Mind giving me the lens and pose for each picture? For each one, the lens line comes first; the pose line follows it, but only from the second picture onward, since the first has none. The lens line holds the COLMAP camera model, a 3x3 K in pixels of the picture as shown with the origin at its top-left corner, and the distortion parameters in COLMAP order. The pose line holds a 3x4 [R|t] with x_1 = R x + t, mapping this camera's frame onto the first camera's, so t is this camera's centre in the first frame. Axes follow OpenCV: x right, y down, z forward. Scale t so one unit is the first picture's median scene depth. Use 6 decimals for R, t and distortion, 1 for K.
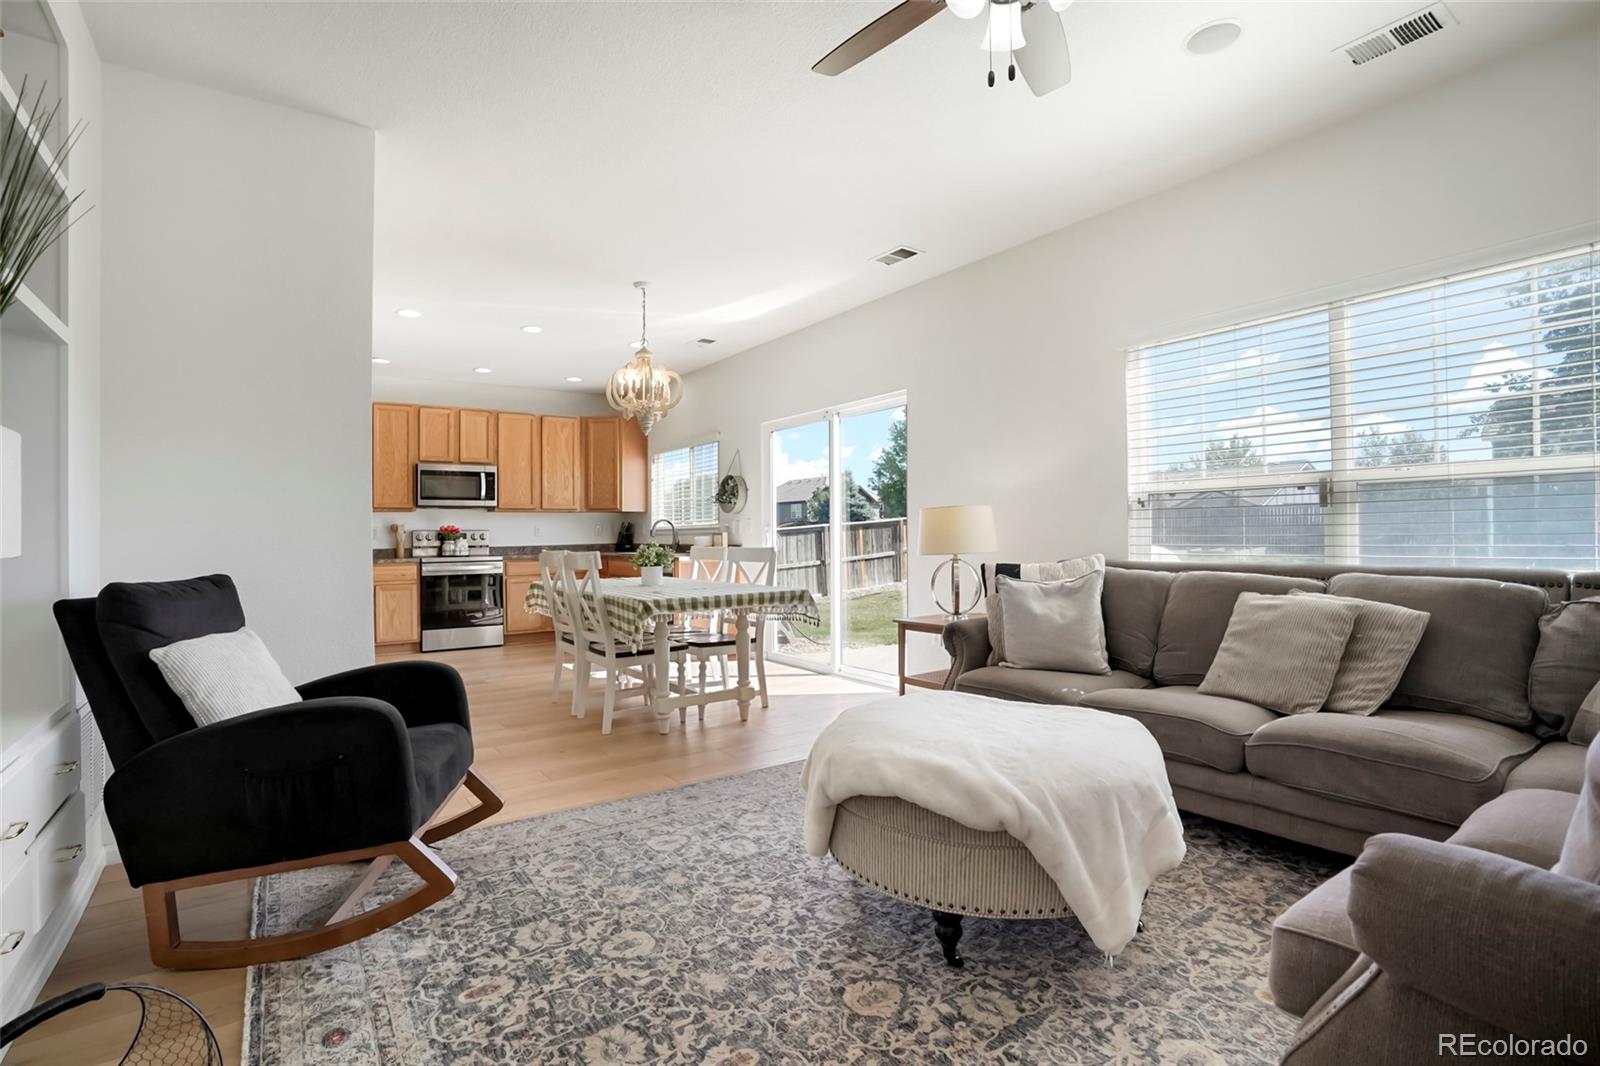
lens RADIAL K [[755.0, 0, 808.9], [0, 755.0, 521.6], [0, 0, 1]] dist [-0.039937, 0.005656]
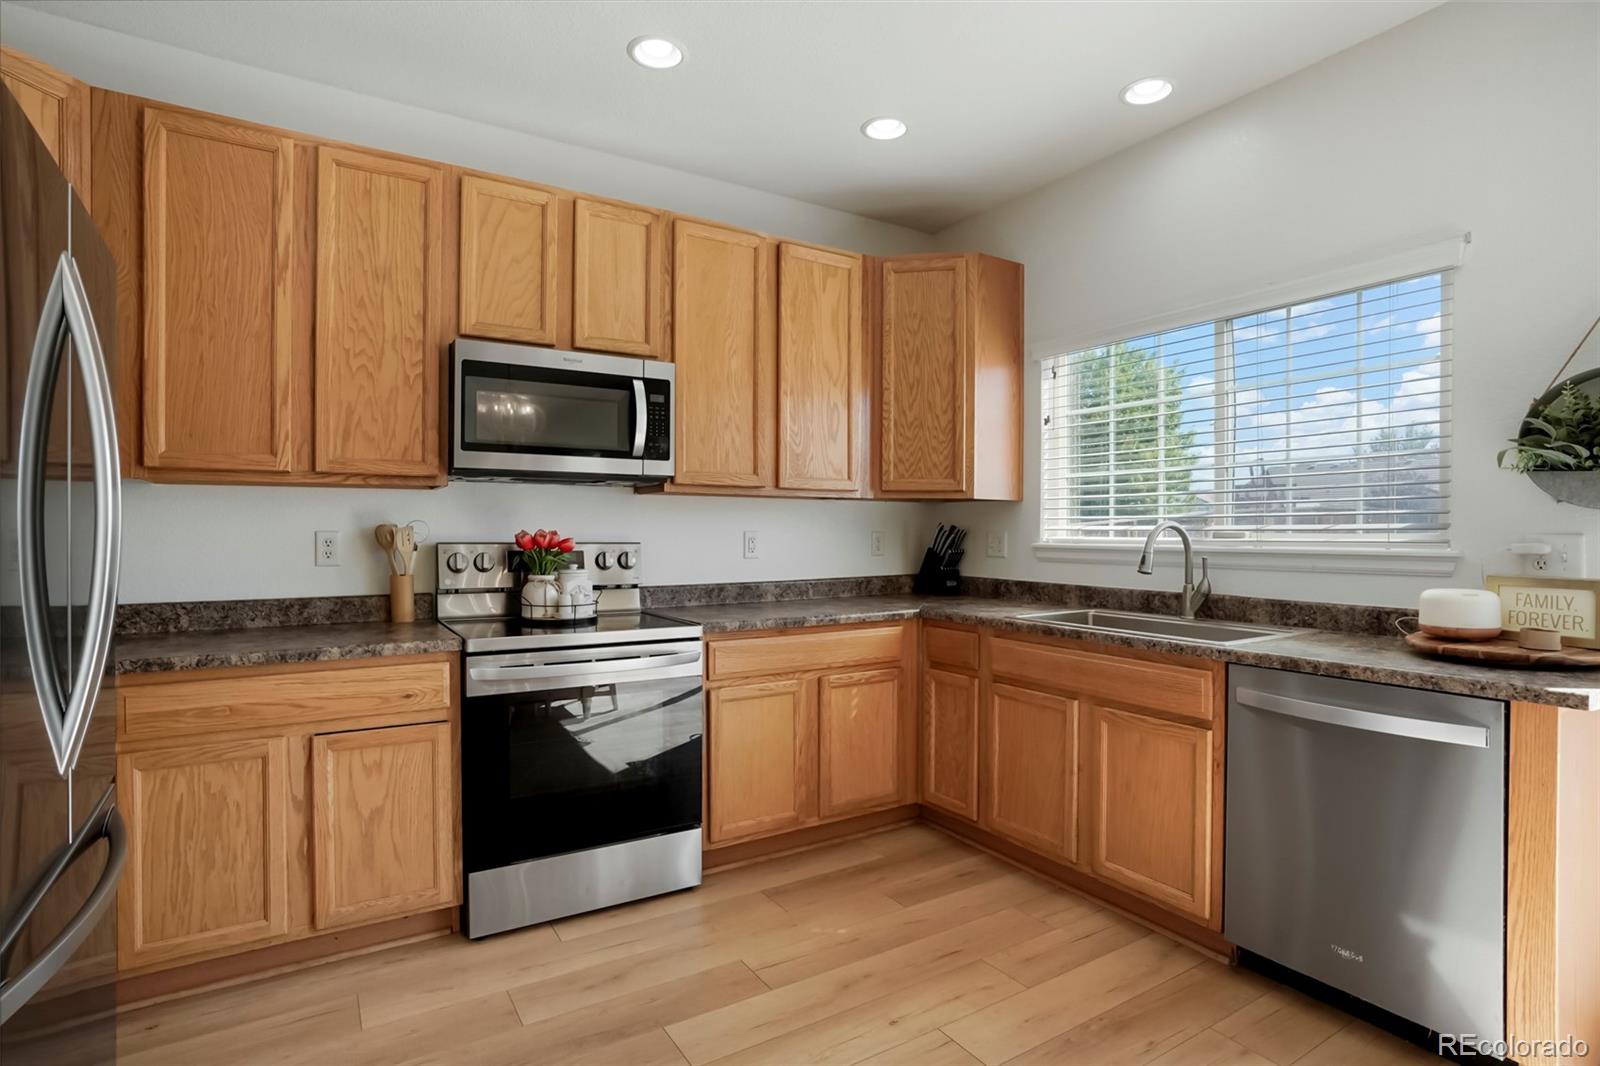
lens RADIAL K [[793.7, 0, 812.7], [0, 793.7, 537.8], [0, 0, 1]] dist [-0.027418, 0.006987]
pose [[0.998582, 0.017722, -0.050192, -0.337508], [-0.016431, 0.999527, 0.026011, -0.003044], [0.050629, -0.025149, 0.998401, 0.640958]]
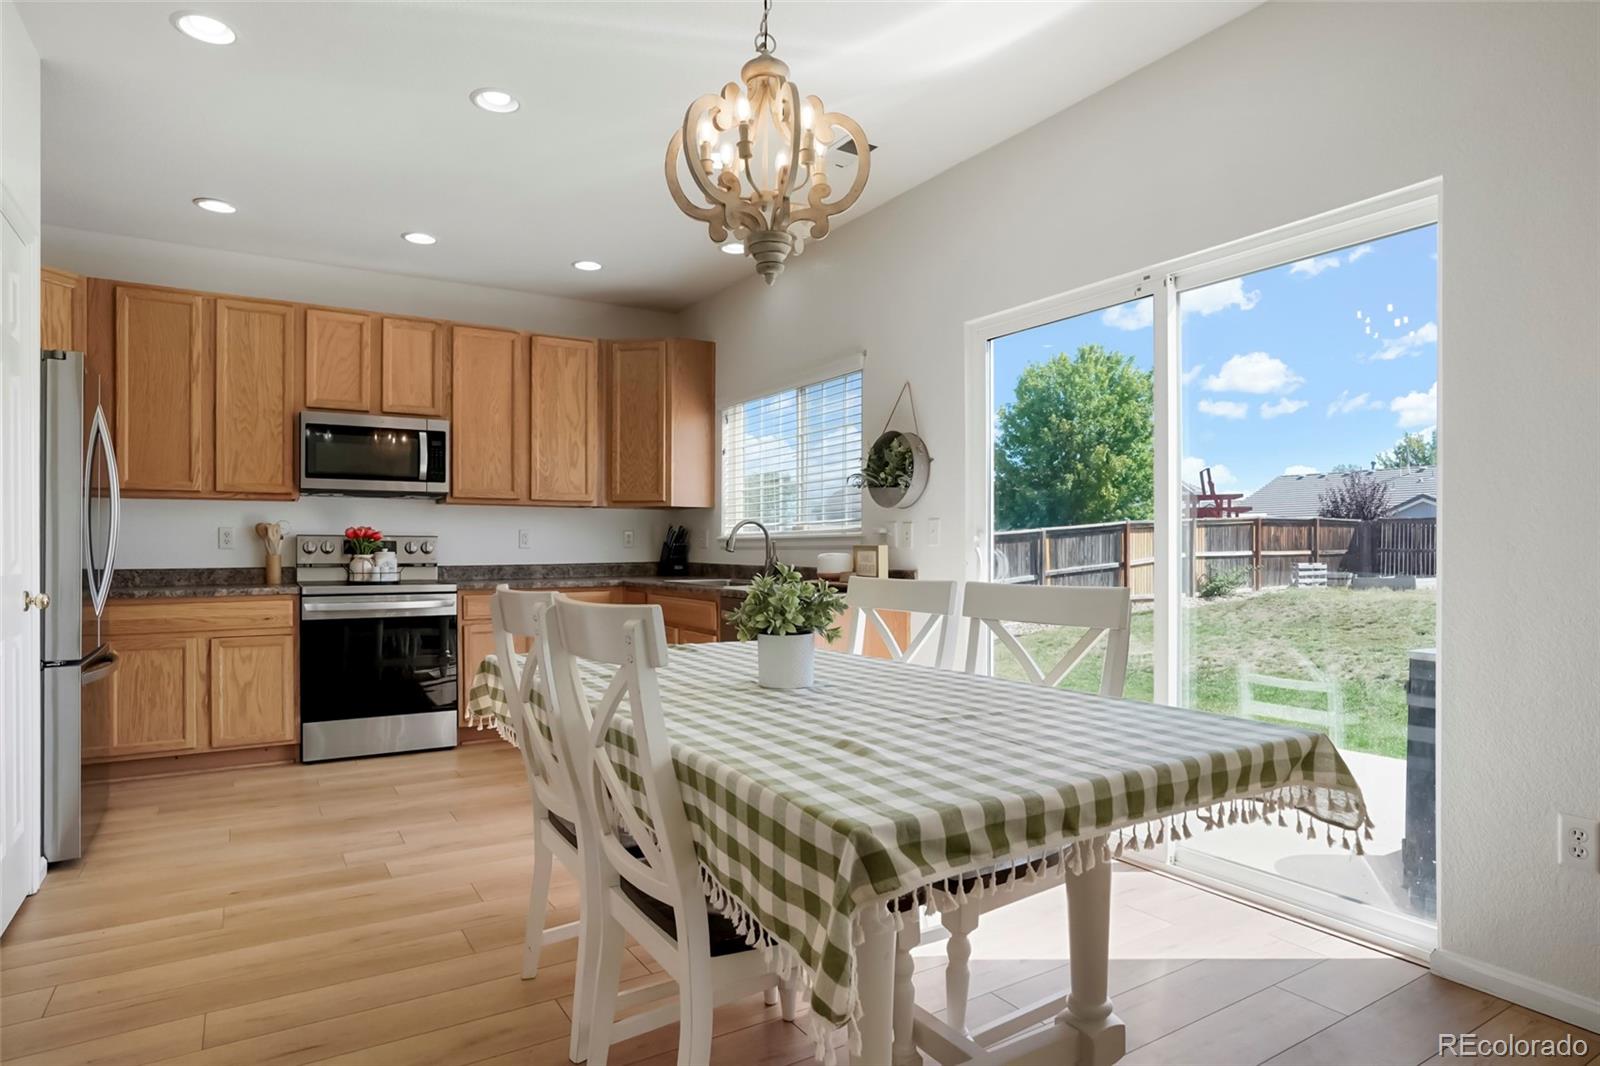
lens RADIAL K [[894.8, 0, 805.7], [0, 894.8, 548.7], [0, 0, 1]] dist [-0.003648, 0.000423]
pose [[0.997688, 0.012558, -0.066784, -0.110387], [-0.011471, 0.999796, 0.016645, 0.006566], [0.066980, -0.015841, 0.997629, 0.364270]]
